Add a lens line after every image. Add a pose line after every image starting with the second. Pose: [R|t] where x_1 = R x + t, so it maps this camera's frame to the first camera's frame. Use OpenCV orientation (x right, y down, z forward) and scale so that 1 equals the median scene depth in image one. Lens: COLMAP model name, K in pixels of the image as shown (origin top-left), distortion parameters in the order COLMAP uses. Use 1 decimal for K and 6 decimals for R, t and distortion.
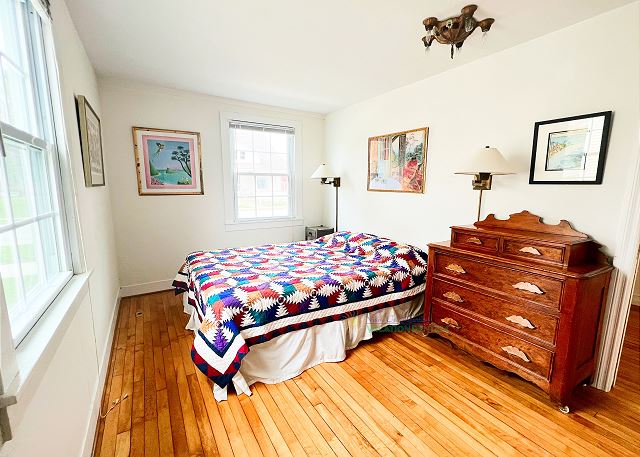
lens RADIAL K [[285.1, 0, 317.6], [0, 285.1, 229.0], [0, 0, 1]] dist [-0.003740, 0.000006]
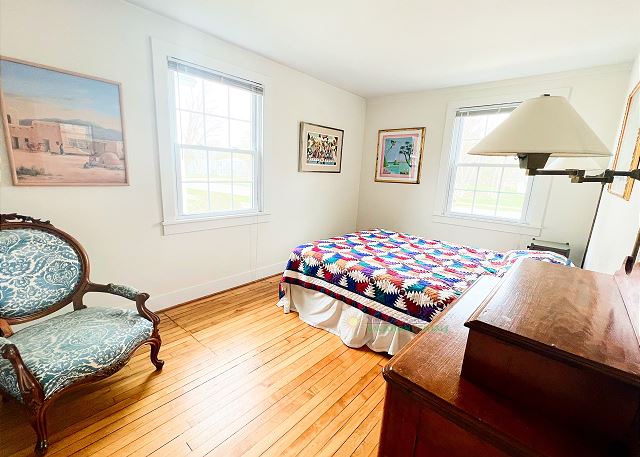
lens RADIAL K [[285.1, 0, 317.6], [0, 285.1, 229.0], [0, 0, 1]] dist [-0.003740, 0.000006]
pose [[0.301505, 0.198158, -0.932646, 0.716255], [-0.182891, 0.972021, 0.147399, -0.058471], [0.935759, 0.126131, 0.329310, 0.397161]]
